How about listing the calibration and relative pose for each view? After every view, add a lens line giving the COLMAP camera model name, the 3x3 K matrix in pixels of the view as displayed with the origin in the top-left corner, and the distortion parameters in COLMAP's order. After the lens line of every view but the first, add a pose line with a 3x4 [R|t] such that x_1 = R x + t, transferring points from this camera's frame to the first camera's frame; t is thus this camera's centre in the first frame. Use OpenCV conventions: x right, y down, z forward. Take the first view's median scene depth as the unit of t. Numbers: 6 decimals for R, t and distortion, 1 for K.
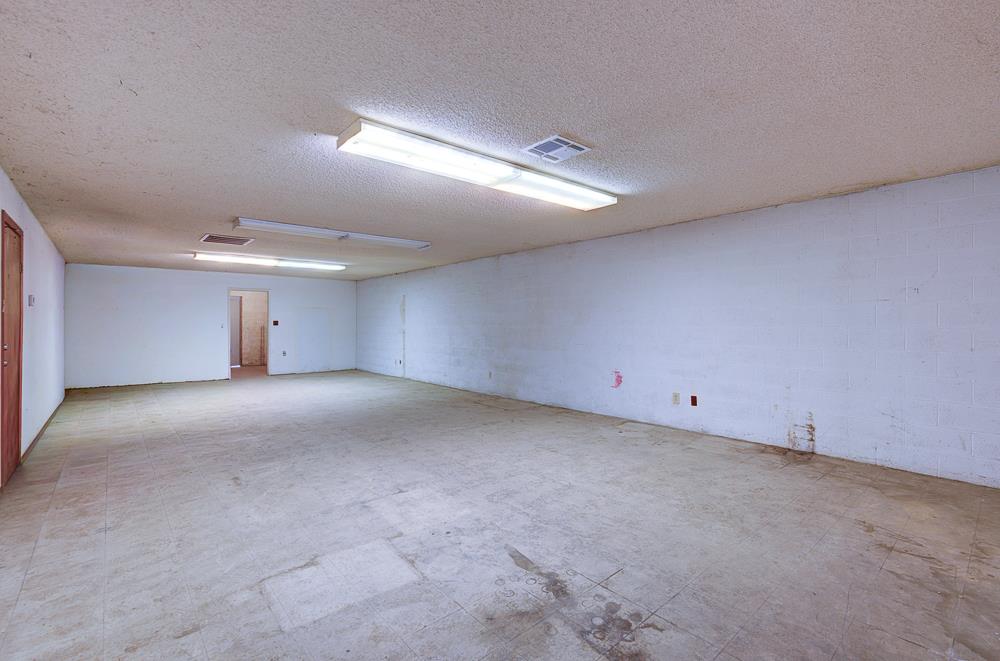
lens RADIAL K [[438.3, 0, 501.0], [0, 438.3, 334.8], [0, 0, 1]] dist [-0.003320, 0.002971]
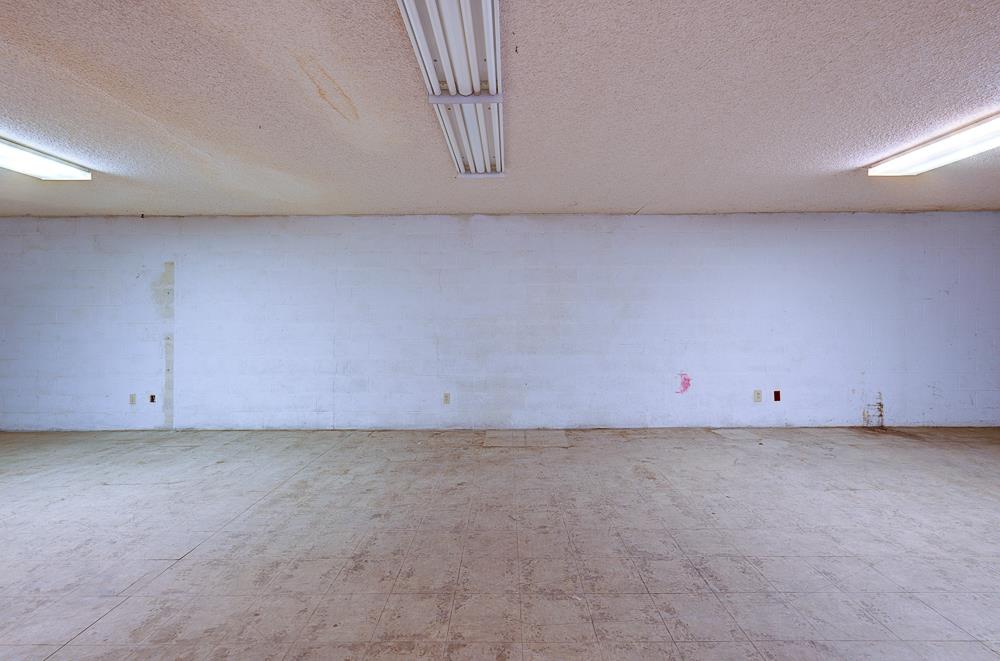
lens RADIAL K [[438.3, 0, 495.7], [0, 438.3, 323.3], [0, 0, 1]] dist [-0.003320, 0.002971]
pose [[0.668472, -0.011613, 0.743647, -0.904628], [0.022680, 0.999731, -0.004775, -0.027802], [-0.743391, 0.020058, 0.668556, 1.031118]]
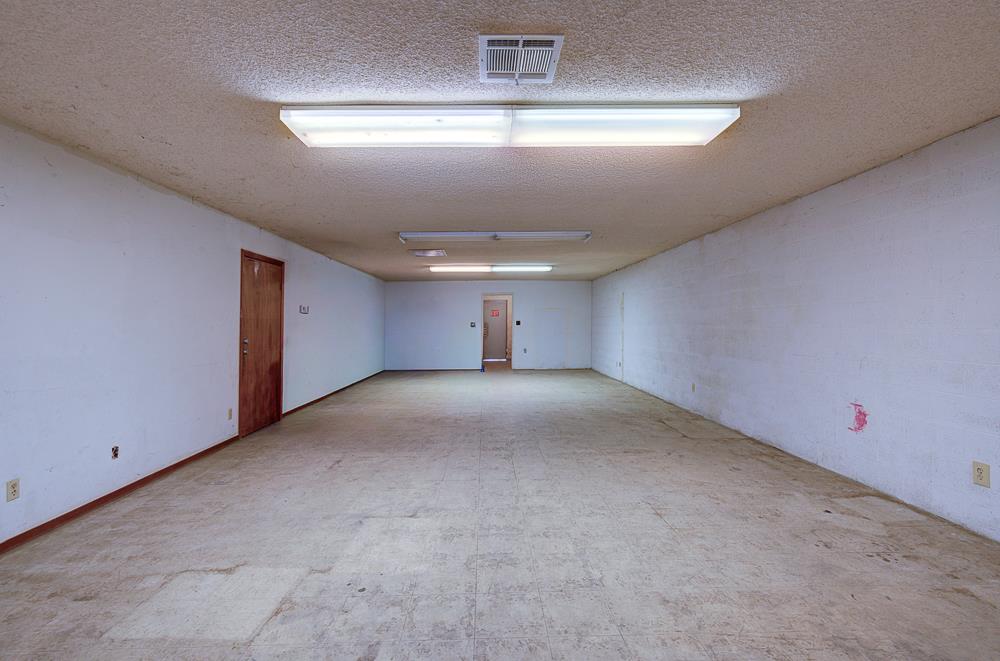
lens RADIAL K [[423.4, 0, 498.5], [0, 423.4, 323.8], [0, 0, 1]] dist [0.001158, 0.000278]
pose [[0.775331, -0.001786, -0.631553, 0.369332], [-0.012385, 0.999761, -0.018032, -0.012246], [0.631434, 0.021802, 0.775123, 0.367317]]
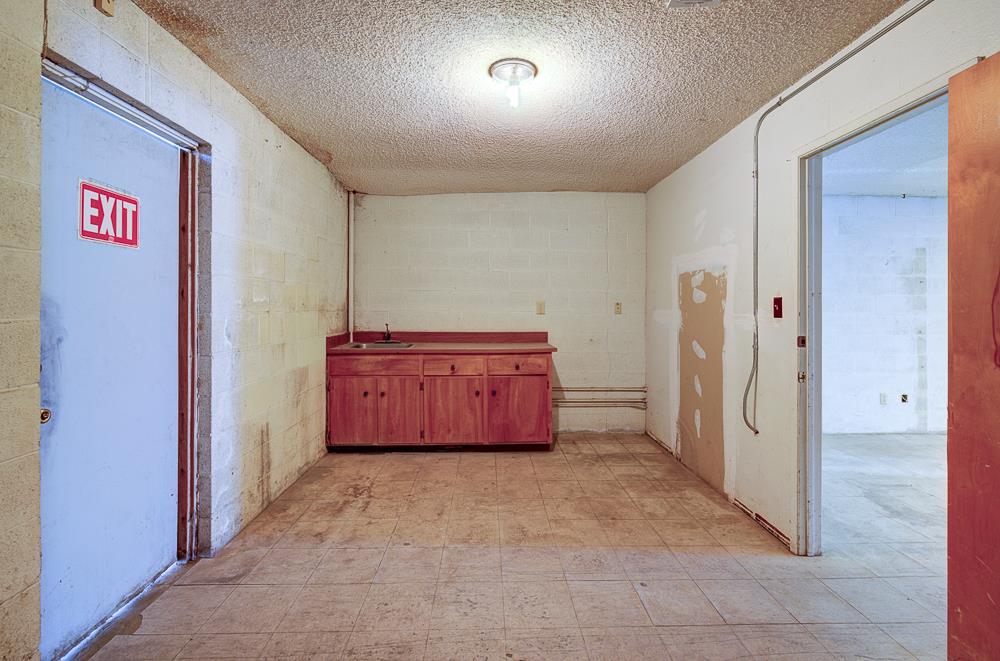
lens RADIAL K [[438.3, 0, 494.3], [0, 438.3, 310.0], [0, 0, 1]] dist [-0.003320, 0.002971]
pose [[0.643077, 0.000319, 0.765801, -2.242500], [0.006042, 0.999967, -0.005491, -0.071436], [-0.765777, 0.008158, 0.643054, 2.763524]]
